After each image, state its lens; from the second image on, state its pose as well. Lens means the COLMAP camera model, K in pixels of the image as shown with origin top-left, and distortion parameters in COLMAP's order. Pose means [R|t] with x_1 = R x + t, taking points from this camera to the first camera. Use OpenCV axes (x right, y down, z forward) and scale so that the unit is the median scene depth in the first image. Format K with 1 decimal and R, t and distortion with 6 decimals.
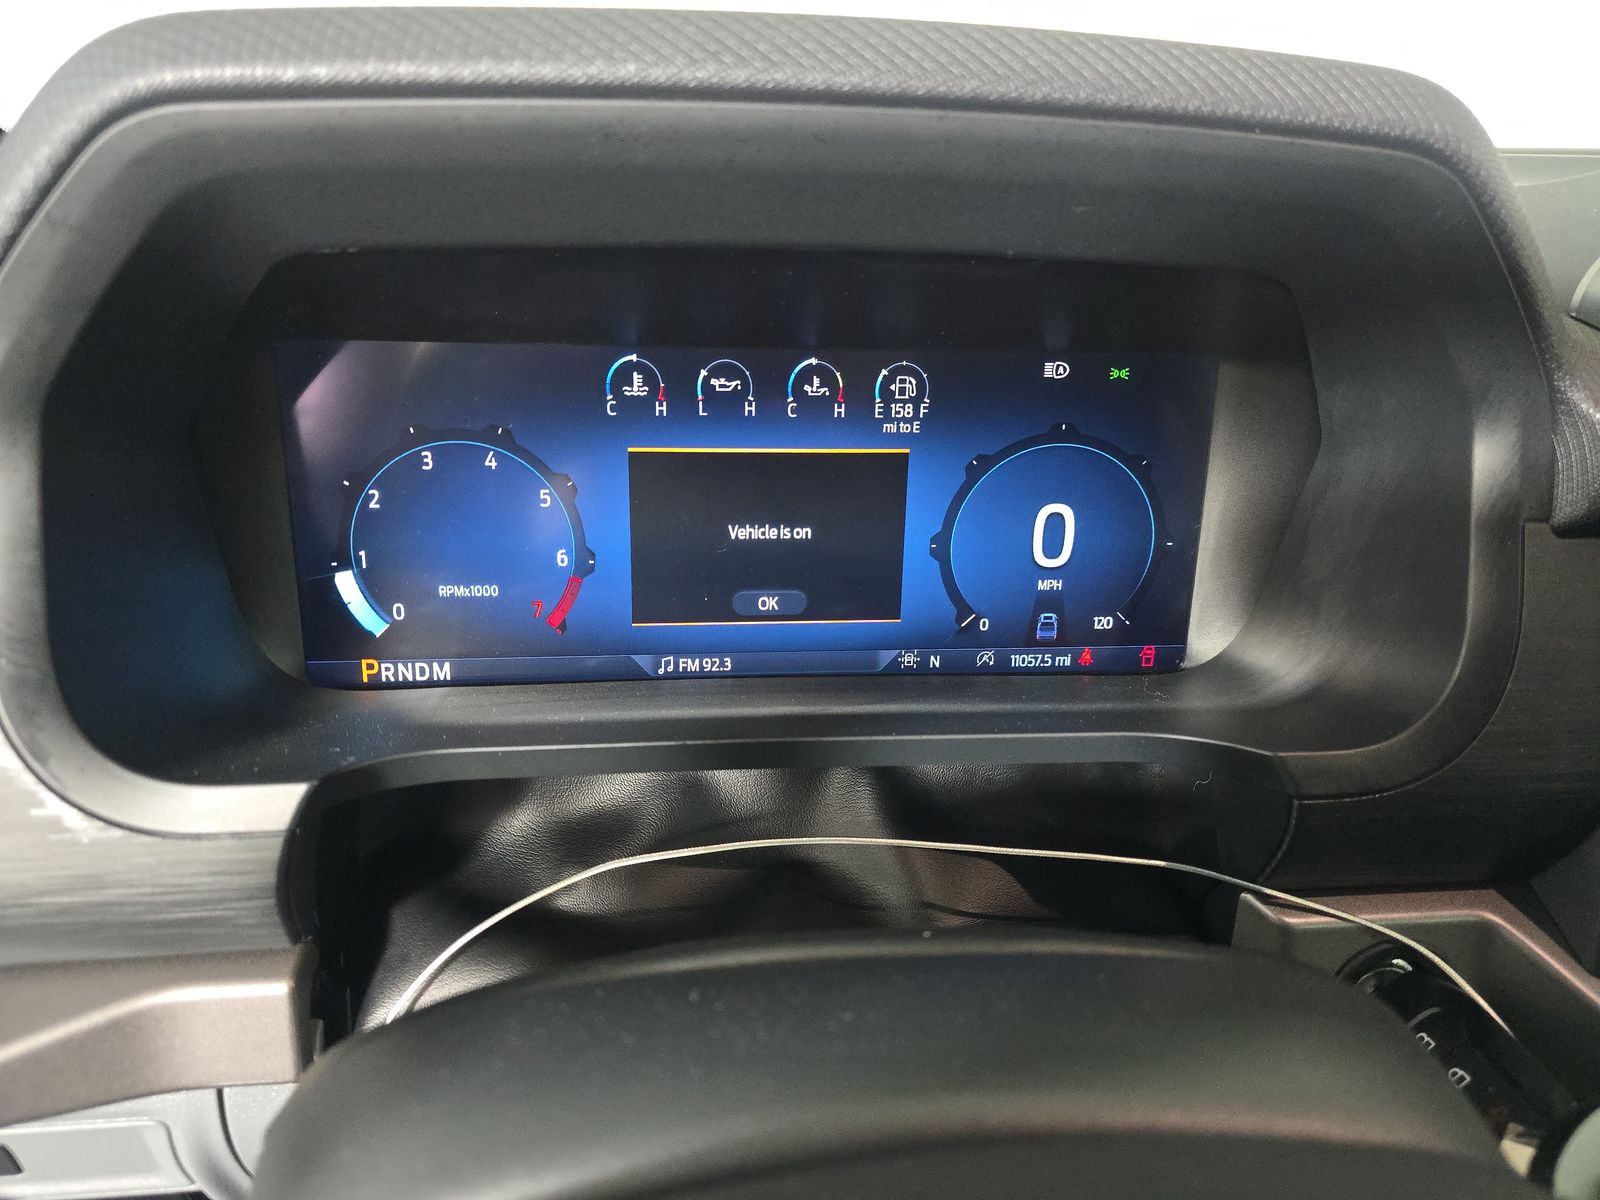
lens RADIAL K [[1083.5, 0, 799.5], [0, 1083.5, 603.9], [0, 0, 1]] dist [0.032676, -0.006087]
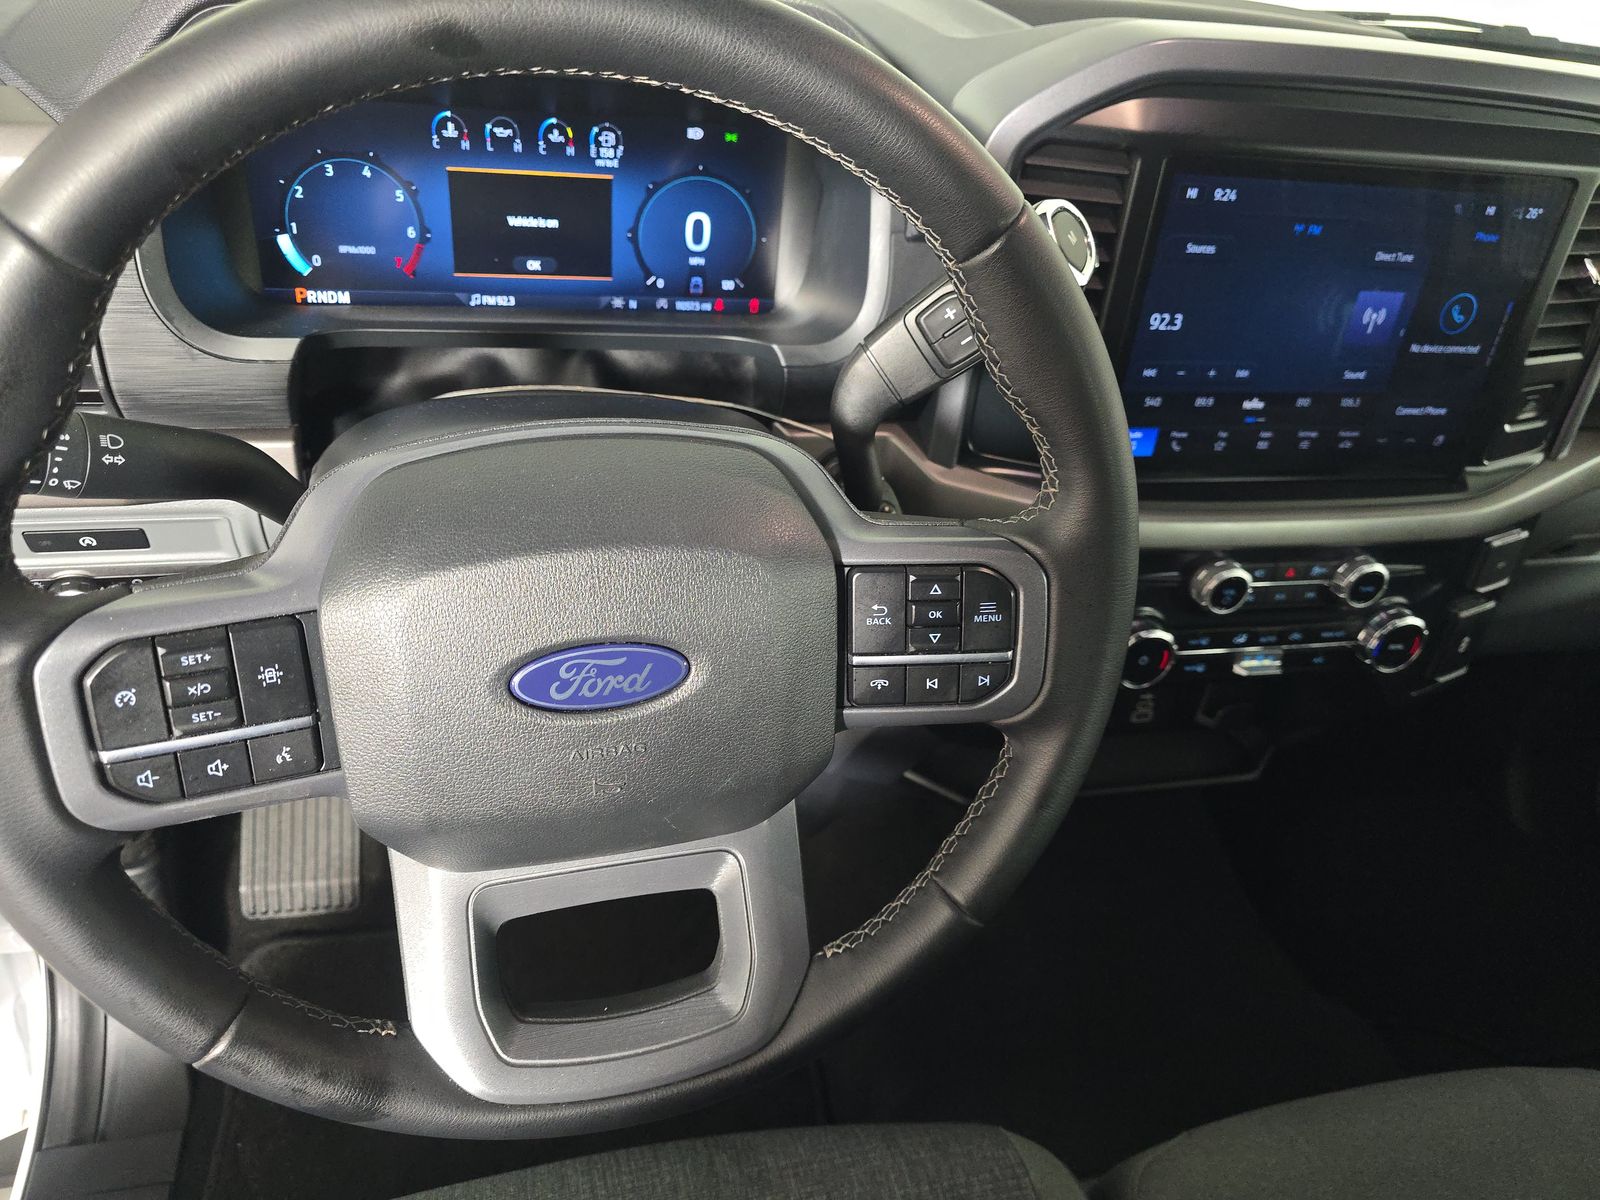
lens RADIAL K [[1083.5, 0, 778.4], [0, 1083.5, 591.3], [0, 0, 1]] dist [0.032676, -0.006087]
pose [[0.991055, -0.003451, 0.133412, 0.132281], [-0.030691, 0.966979, 0.253001, 0.054115], [-0.129880, -0.254833, 0.958223, -0.917028]]
